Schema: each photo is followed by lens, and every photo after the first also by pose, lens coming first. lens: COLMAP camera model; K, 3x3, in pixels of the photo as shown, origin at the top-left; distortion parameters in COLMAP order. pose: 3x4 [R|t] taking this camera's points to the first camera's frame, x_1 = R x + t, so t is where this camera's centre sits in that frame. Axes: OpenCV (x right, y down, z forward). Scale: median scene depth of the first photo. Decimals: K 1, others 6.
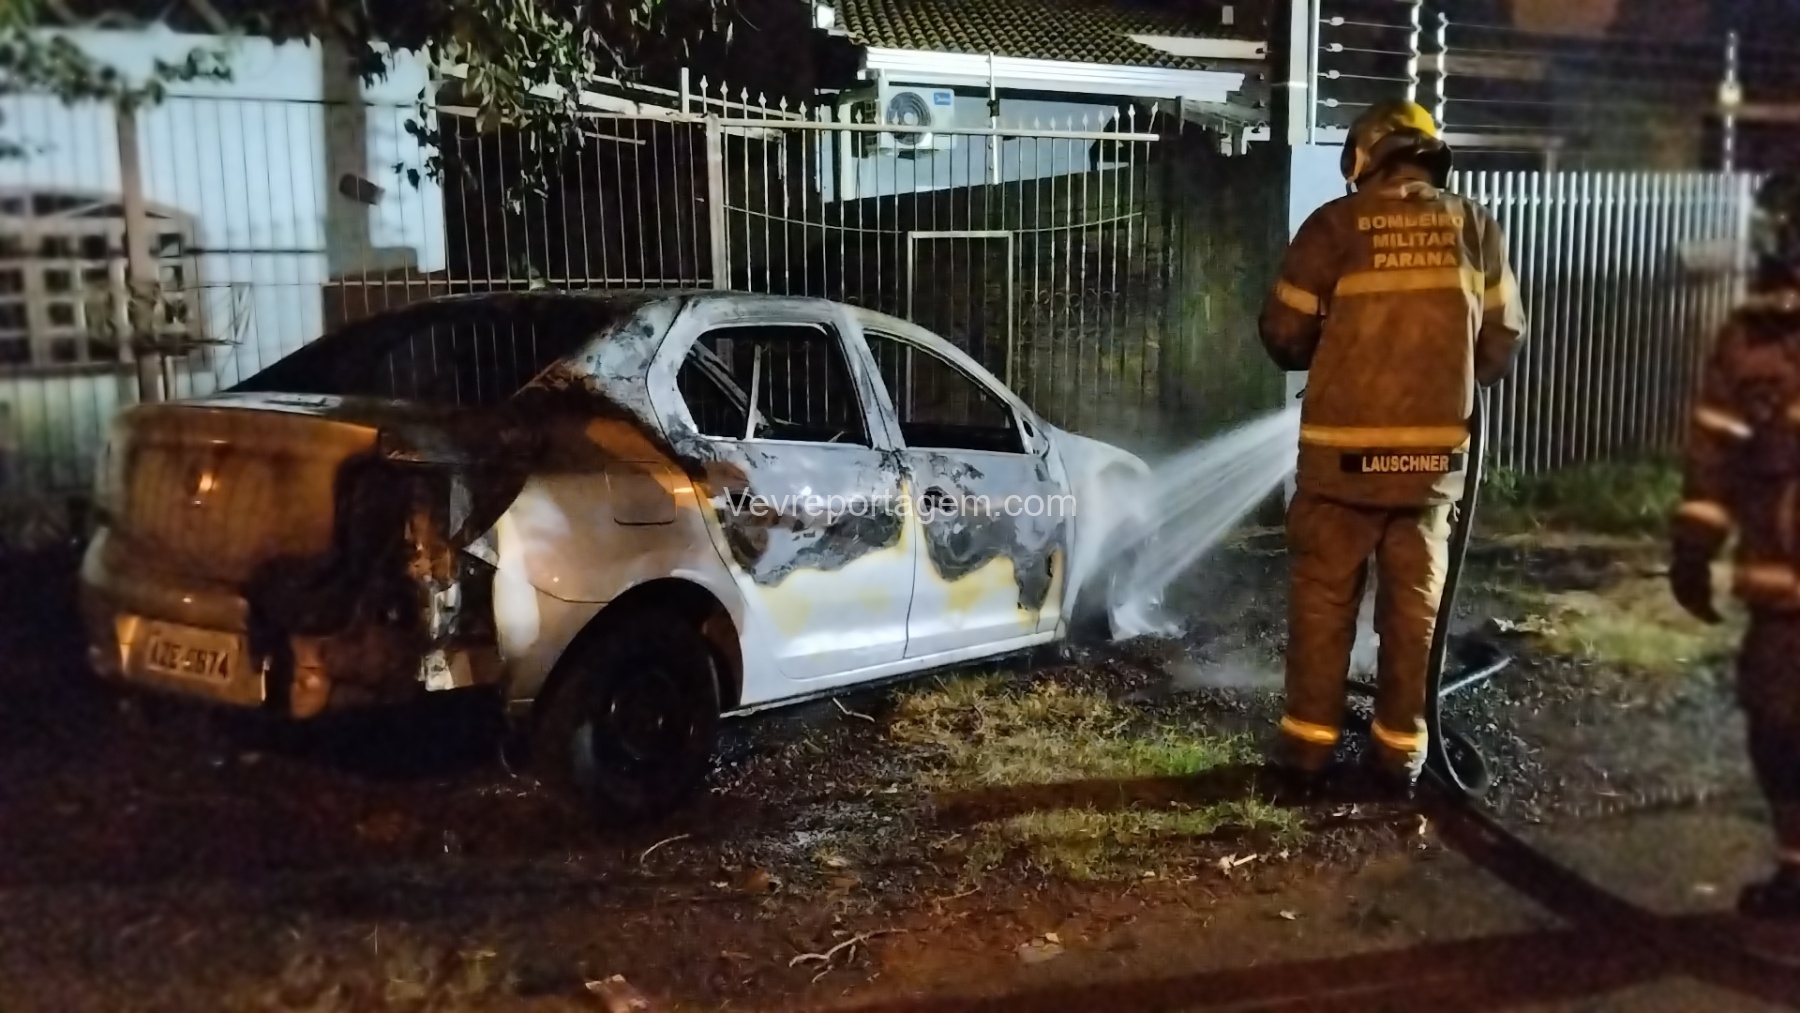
lens RADIAL K [[1744.2, 0, 895.6], [0, 1744.2, 523.2], [0, 0, 1]] dist [0.051896, 0.000000]
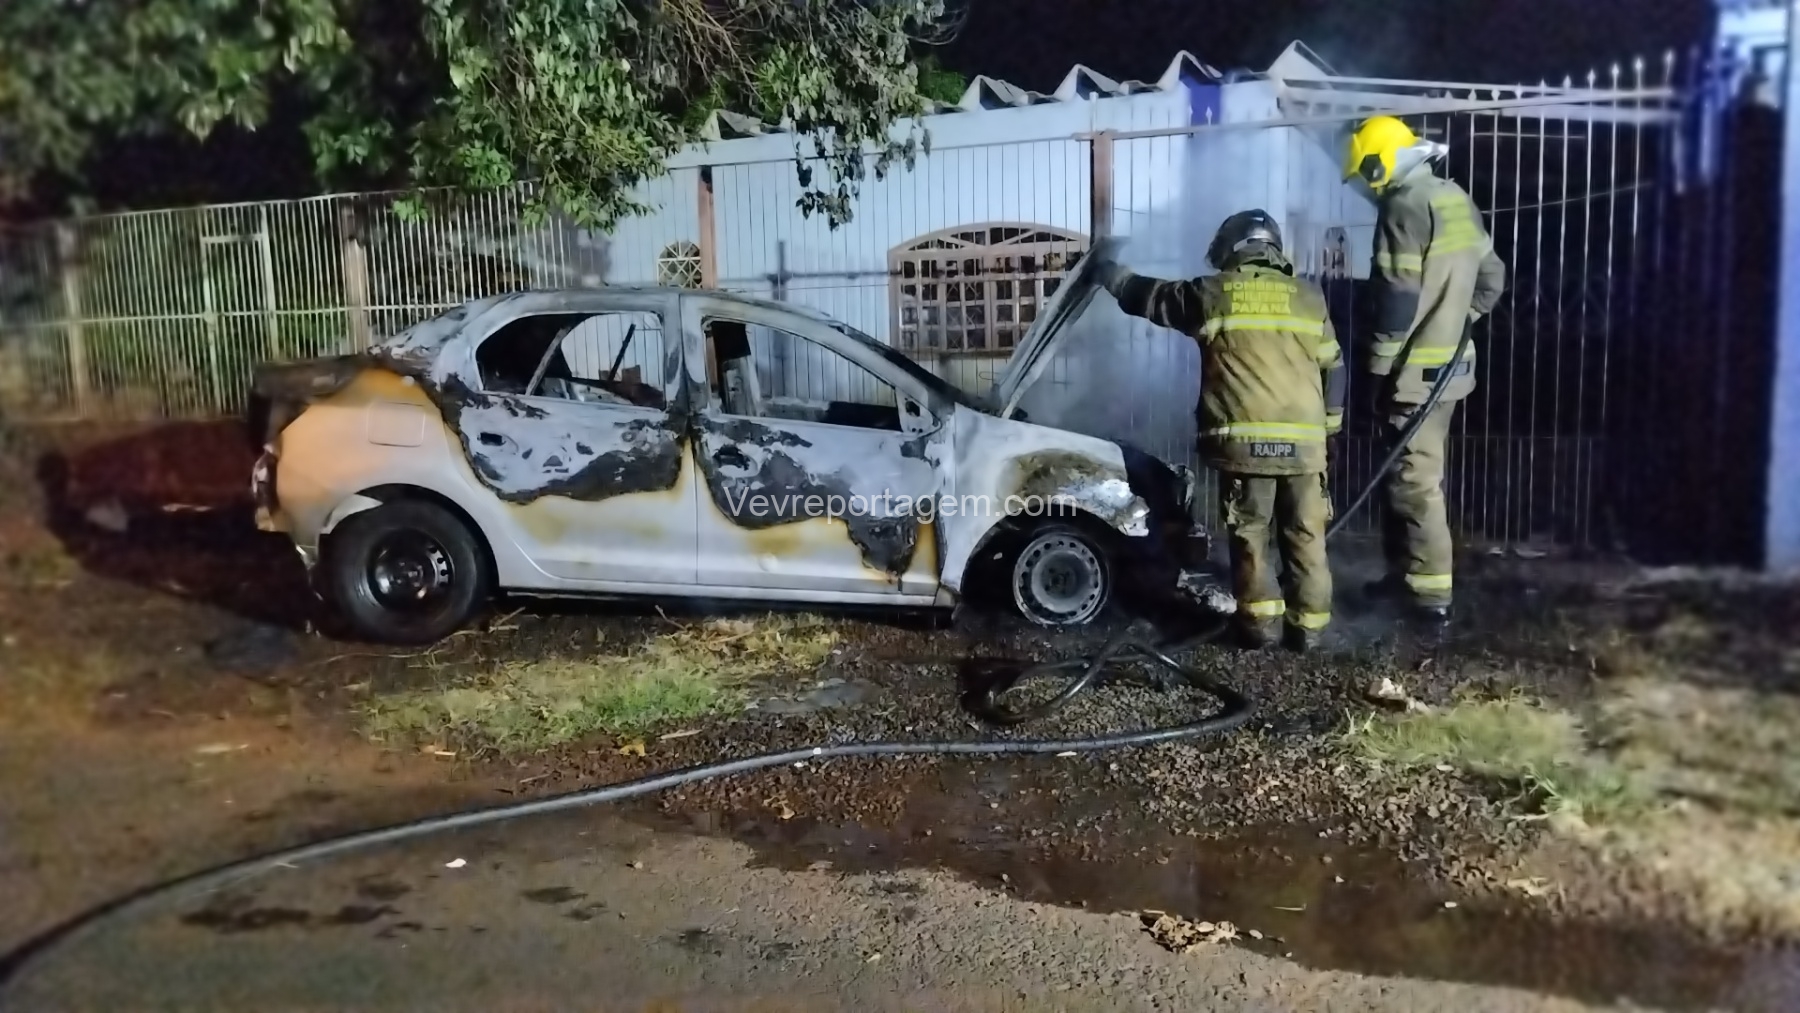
lens RADIAL K [[1473.0, 0, 900.6], [0, 1473.0, 518.4], [0, 0, 1]] dist [0.085702, -0.159712]
pose [[0.567315, 0.109975, -0.816124, 0.841091], [-0.095685, 0.993133, 0.067314, -0.047422], [0.817923, 0.039902, 0.573943, 0.463321]]
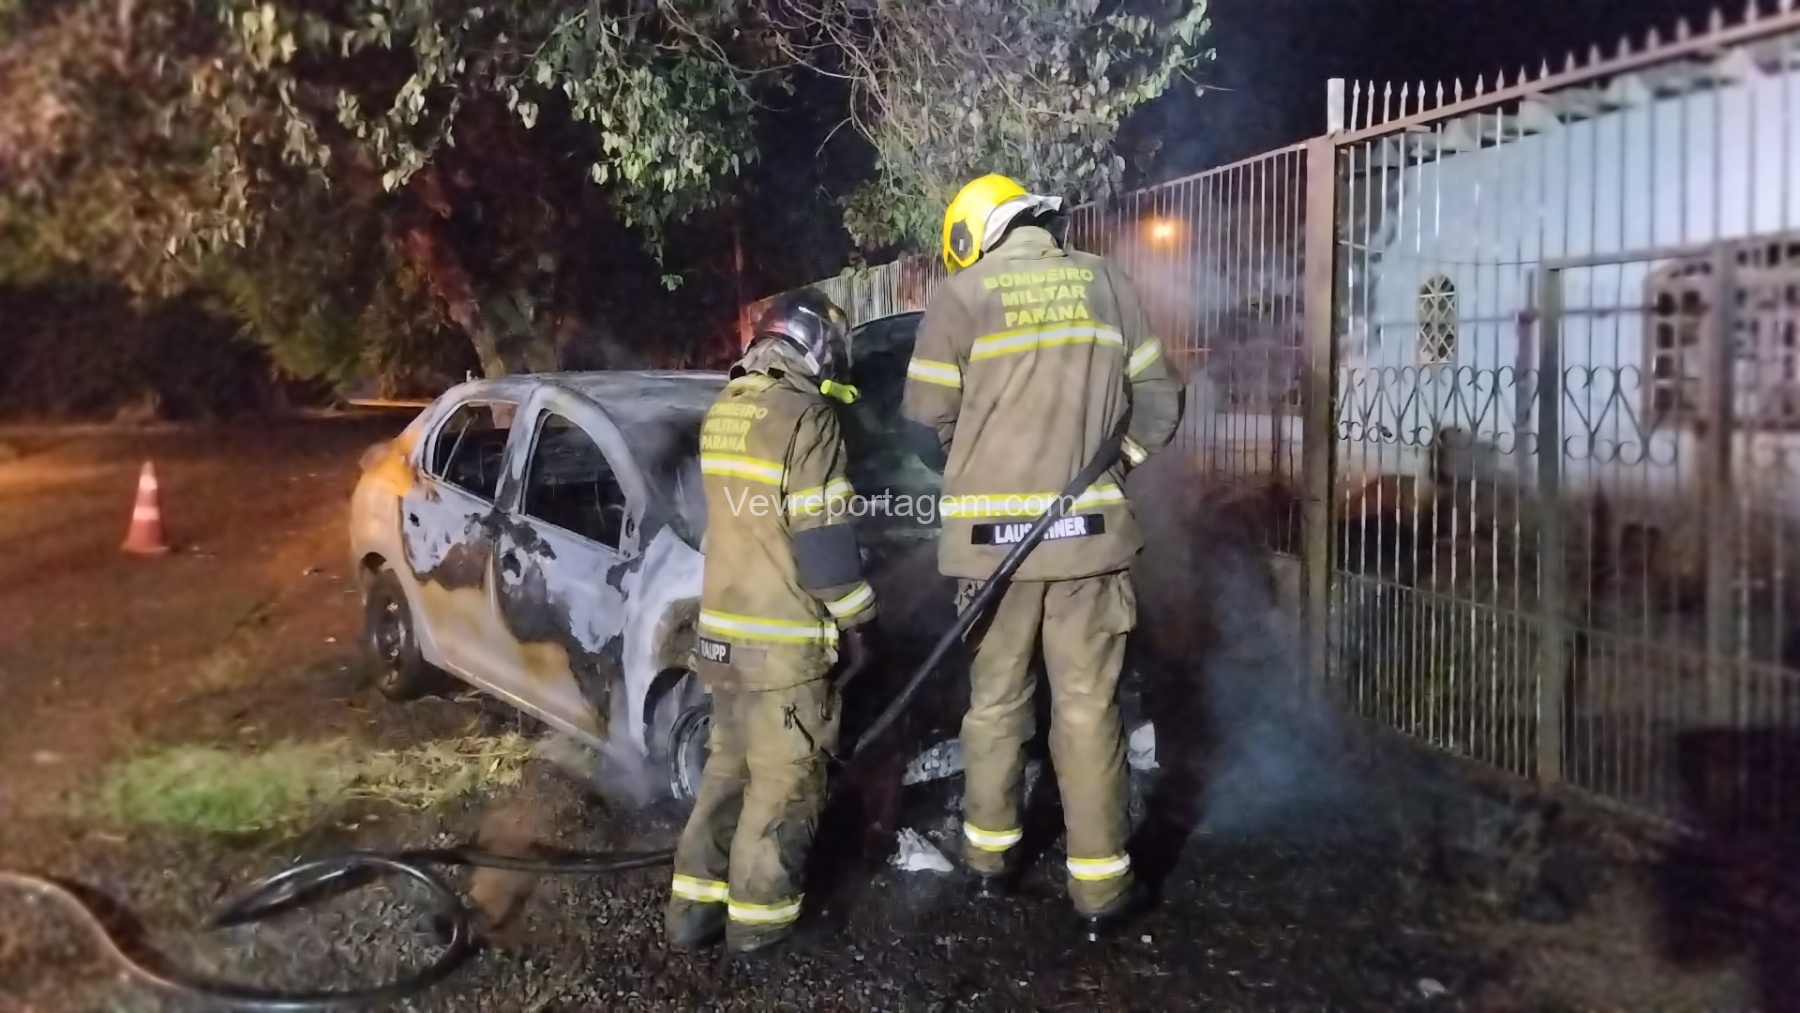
lens RADIAL K [[1473.0, 0, 899.4], [0, 1473.0, 508.8], [0, 0, 1]] dist [0.085702, -0.159712]
pose [[-0.246963, 0.113389, -0.962368, 0.794316], [-0.107969, 0.983727, 0.143612, -0.192316], [0.962991, 0.139373, -0.230702, 1.319810]]
